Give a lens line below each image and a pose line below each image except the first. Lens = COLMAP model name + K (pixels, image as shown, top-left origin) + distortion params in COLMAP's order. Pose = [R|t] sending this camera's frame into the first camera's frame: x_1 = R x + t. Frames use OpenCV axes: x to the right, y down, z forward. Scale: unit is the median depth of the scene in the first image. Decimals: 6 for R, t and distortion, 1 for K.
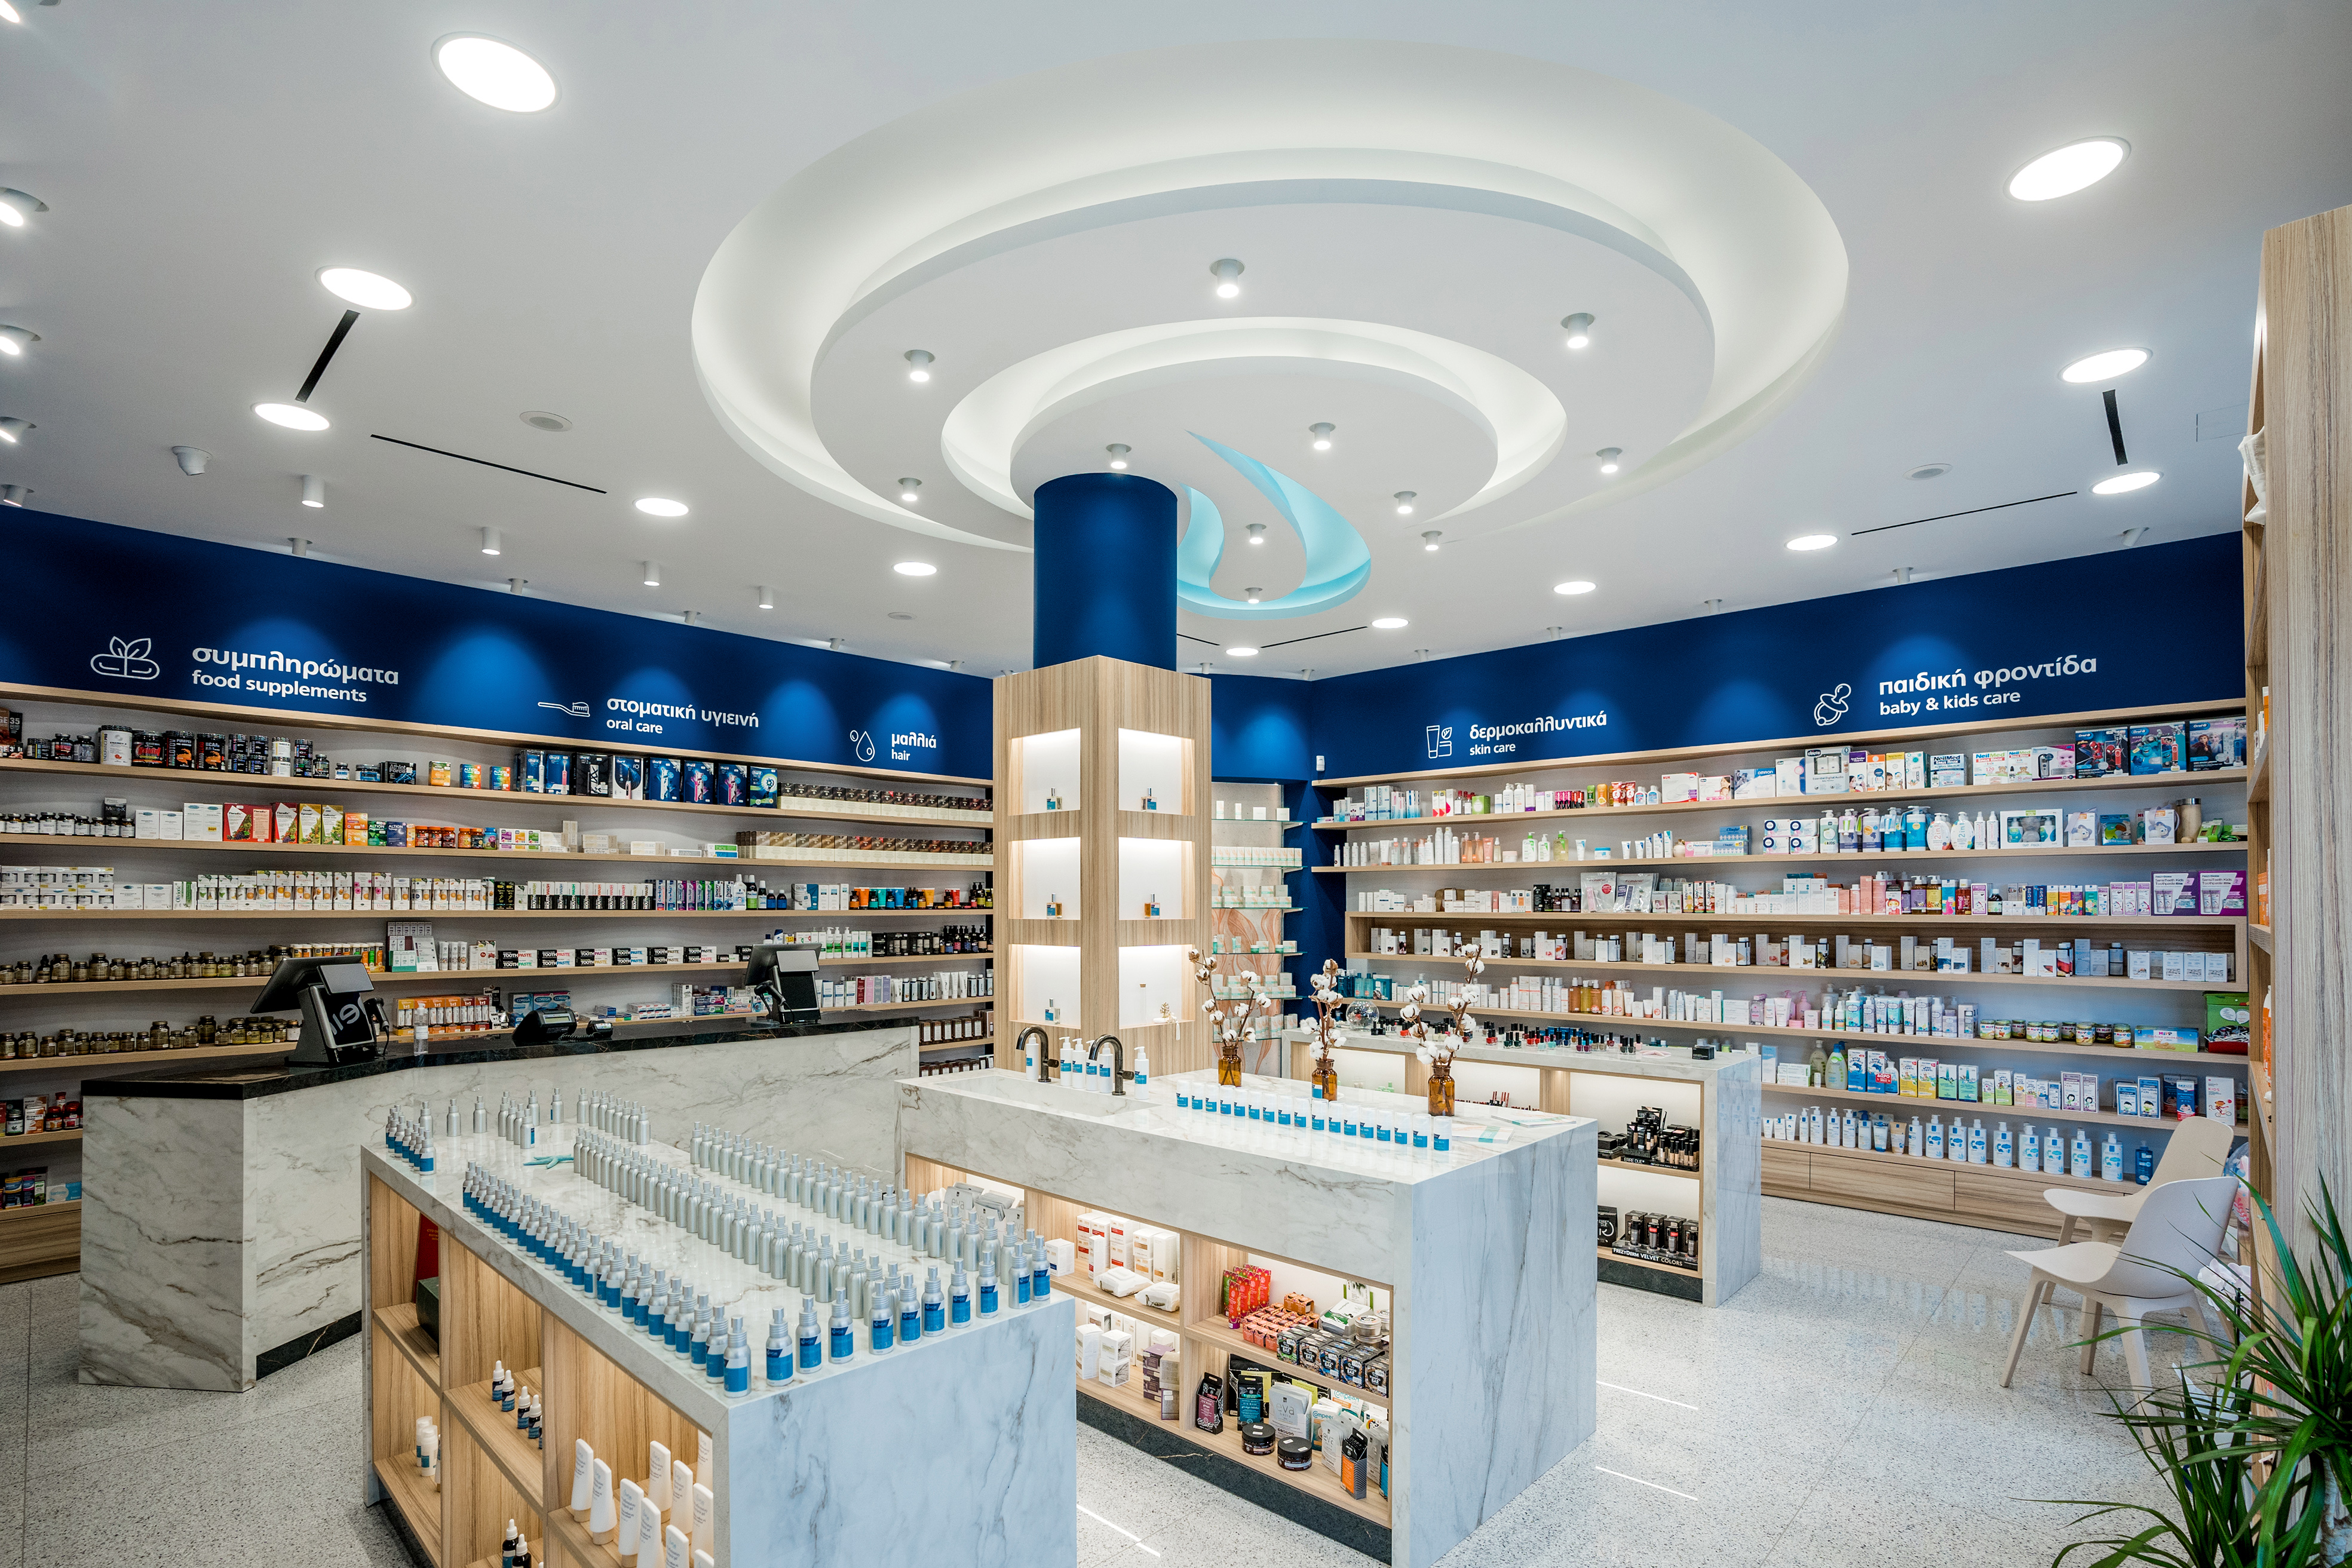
lens RADIAL K [[1161.9, 0, 1167.7], [0, 1161.9, 883.2], [0, 0, 1]] dist [-0.076617, 0.034008]
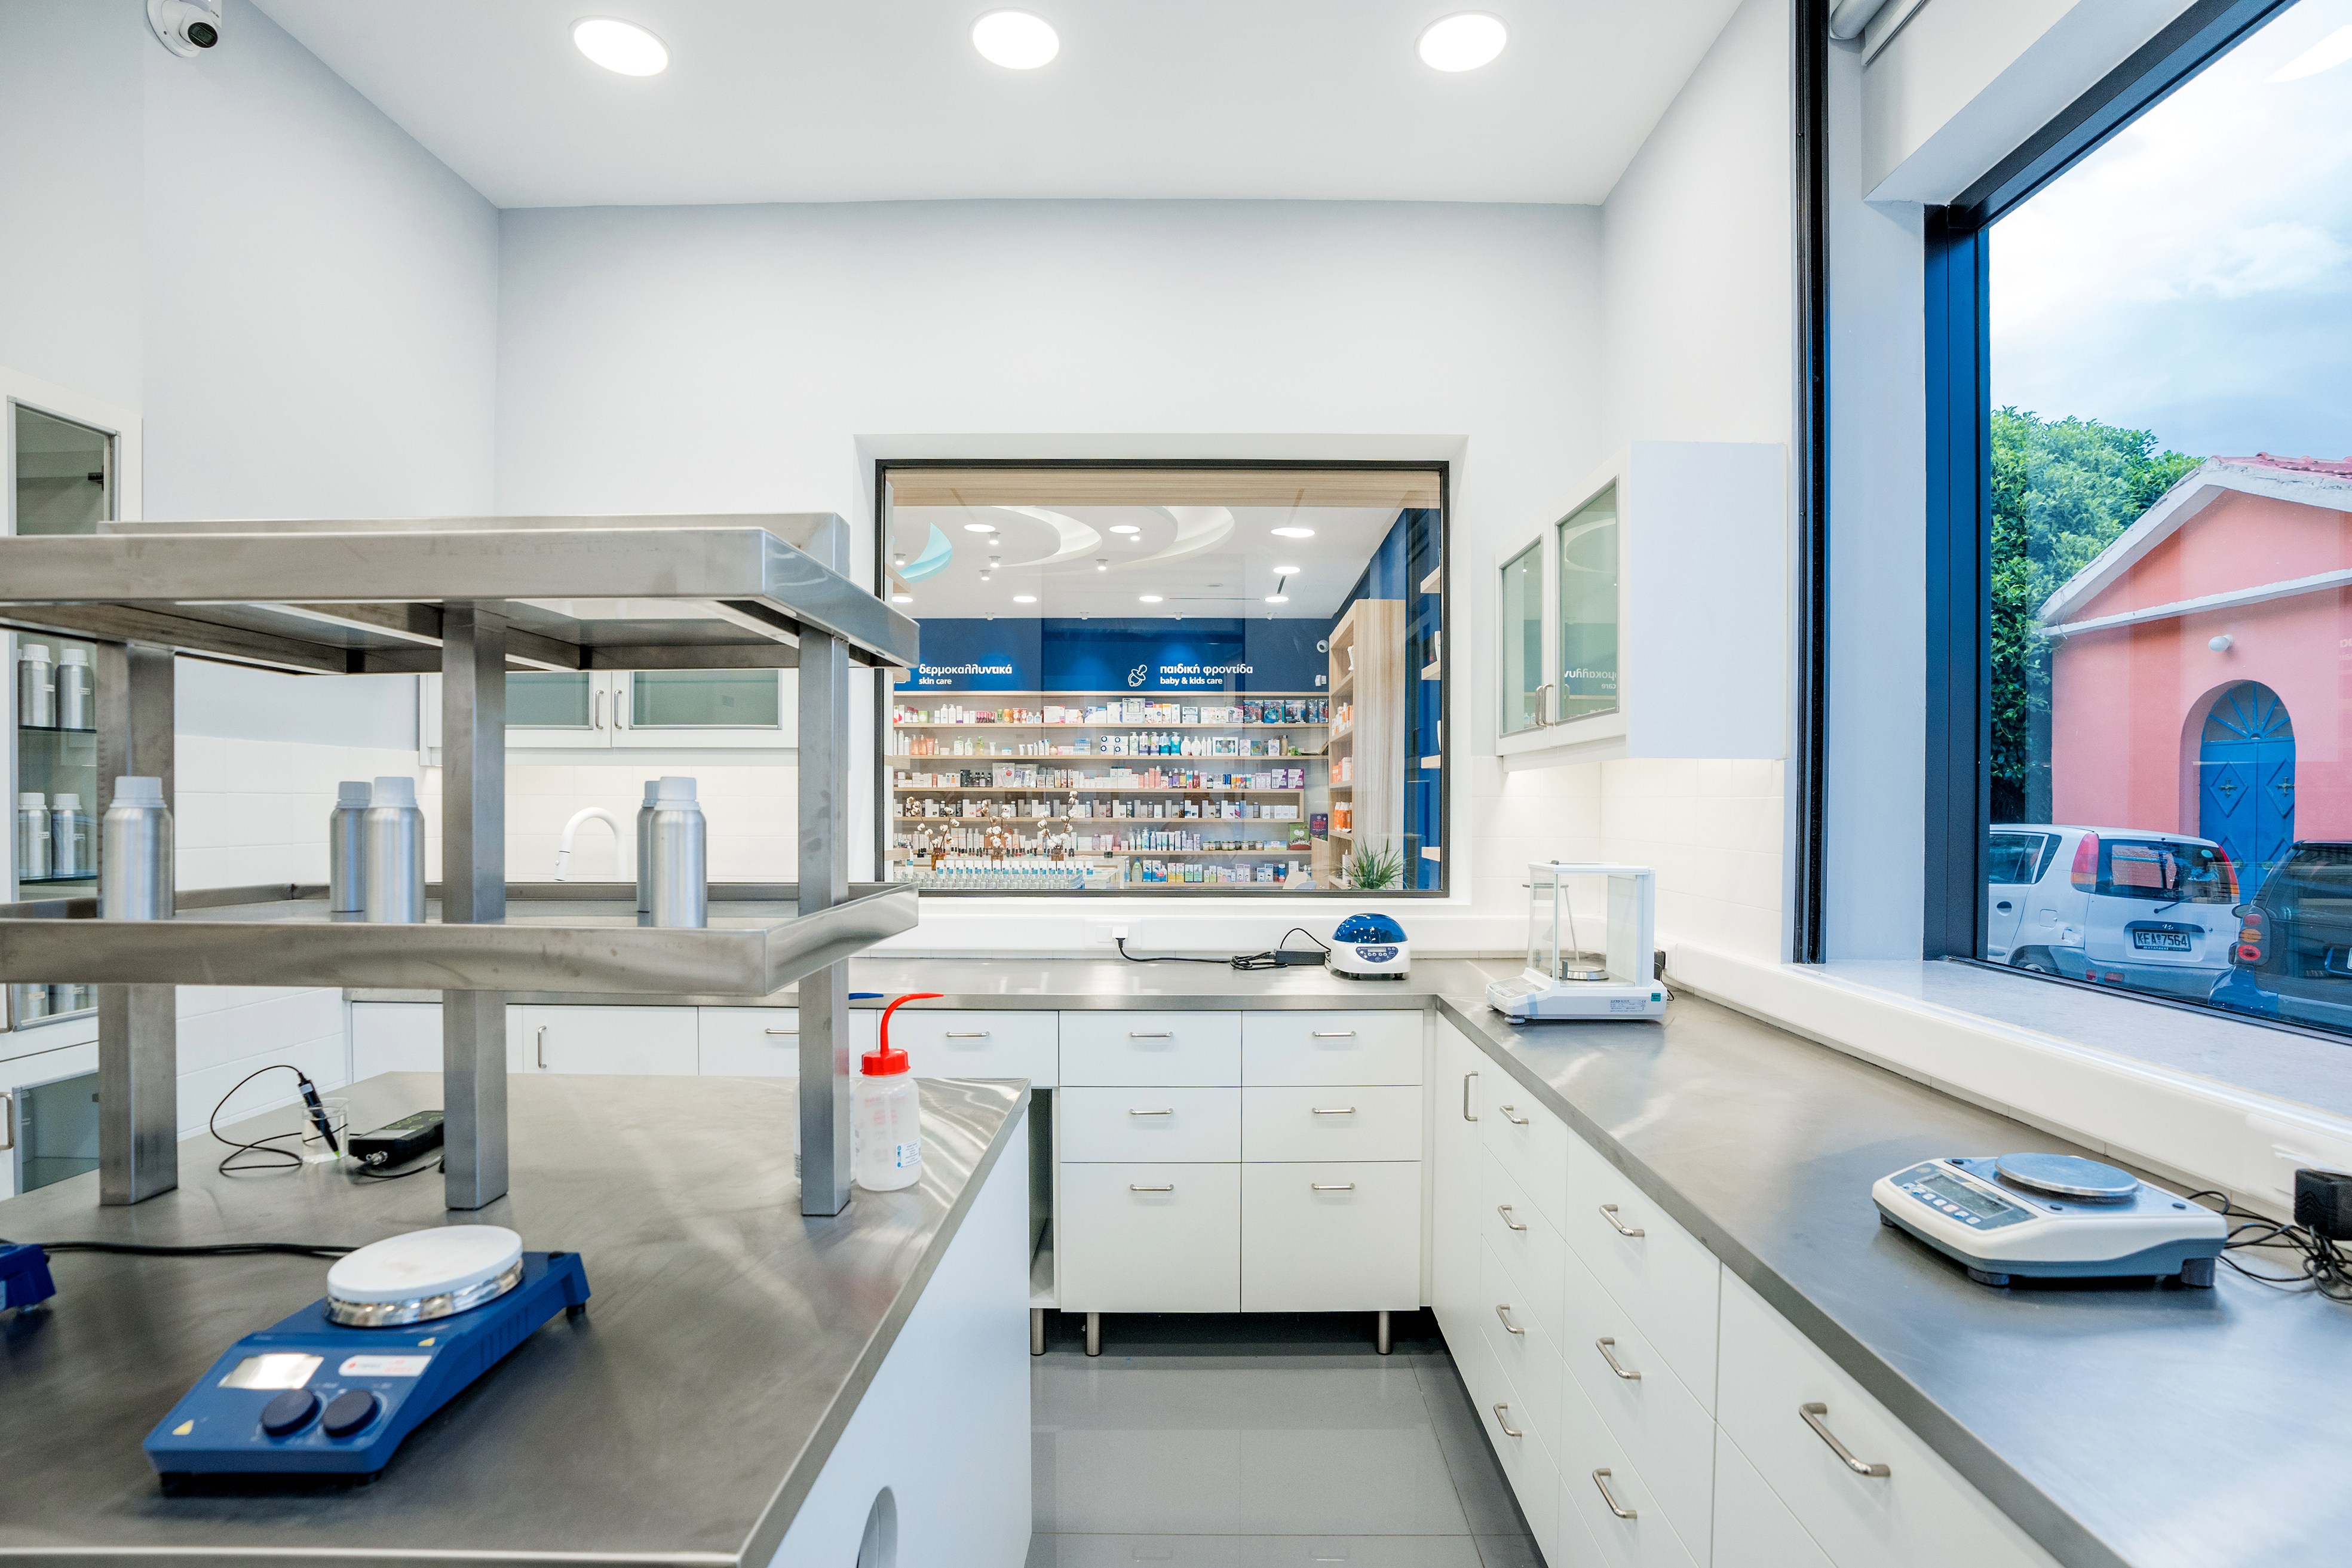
lens RADIAL K [[1134.6, 0, 1169.3], [0, 1134.6, 822.8], [0, 0, 1]] dist [-0.078633, 0.033238]
pose [[0.712348, -0.015922, 0.701646, -0.664407], [-0.015005, 0.999169, 0.037907, 0.012112], [-0.701666, -0.037531, 0.711517, -0.354427]]
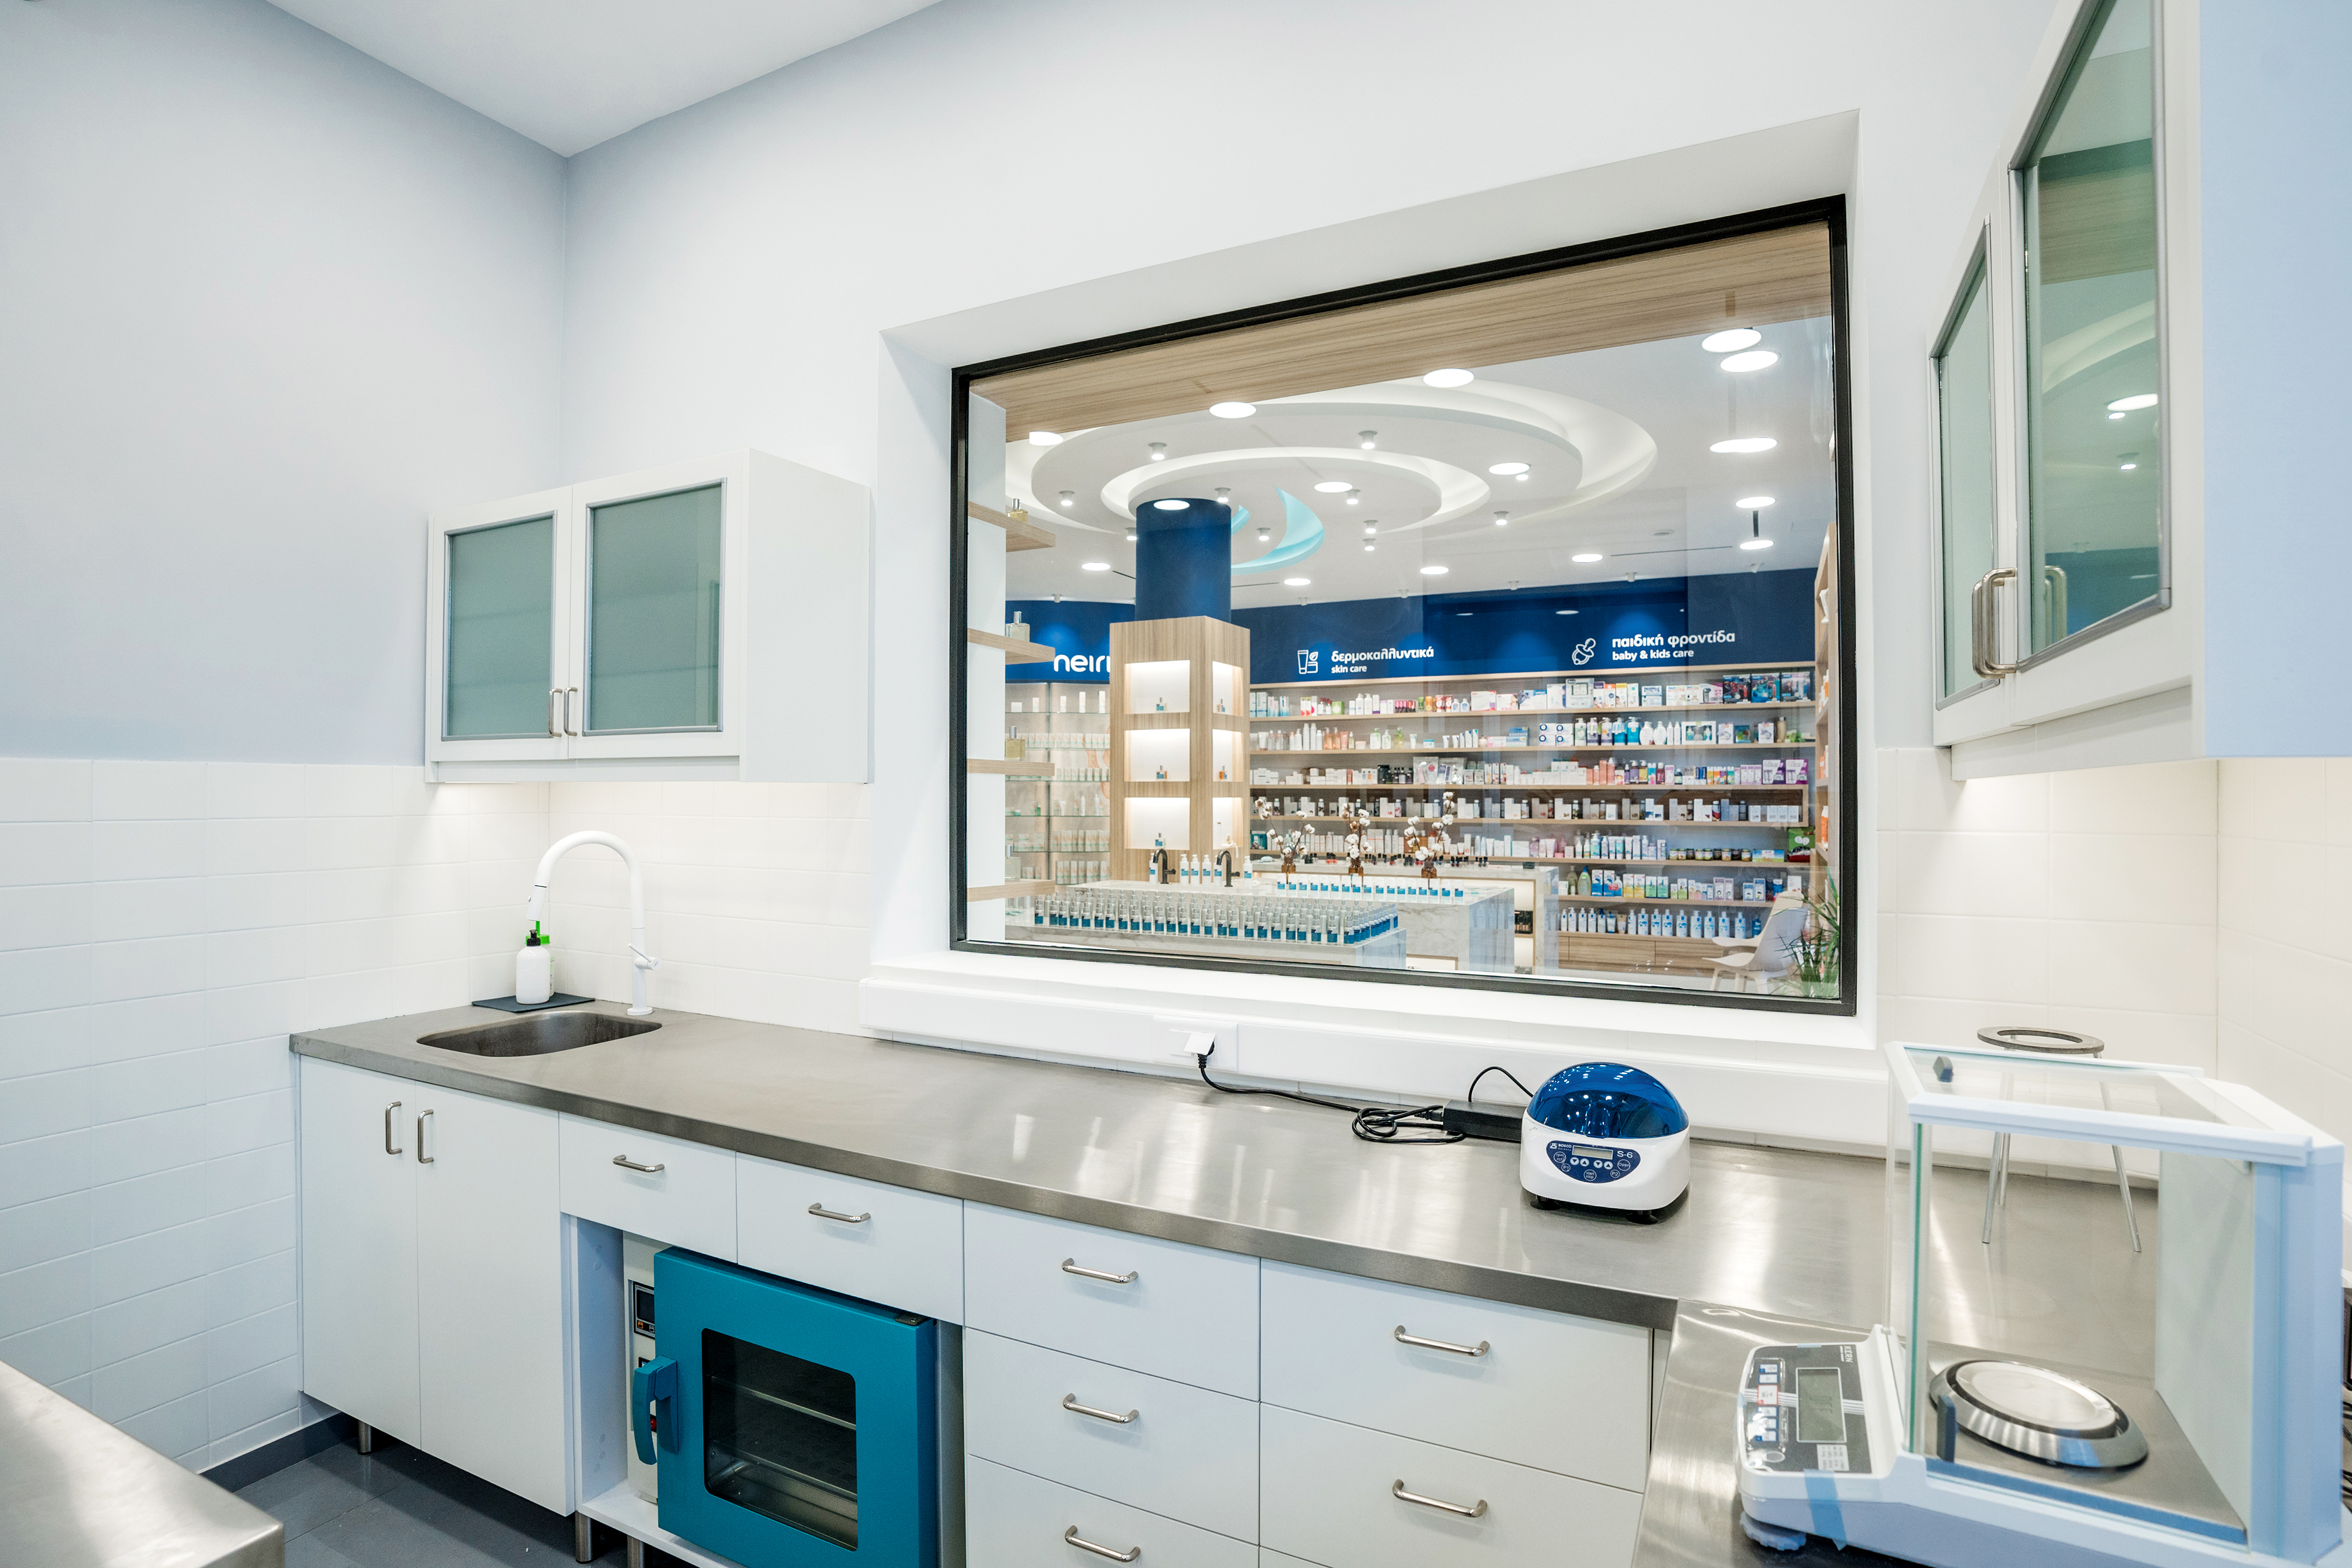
lens RADIAL K [[1138.3, 0, 1087.1], [0, 1138.3, 773.2], [0, 0, 1]] dist [-0.079246, 0.026441]
pose [[0.959652, 0.003423, 0.281170, -0.500640], [-0.005187, 0.999971, 0.005531, 0.006418], [-0.281143, -0.006767, 0.959642, -0.293188]]
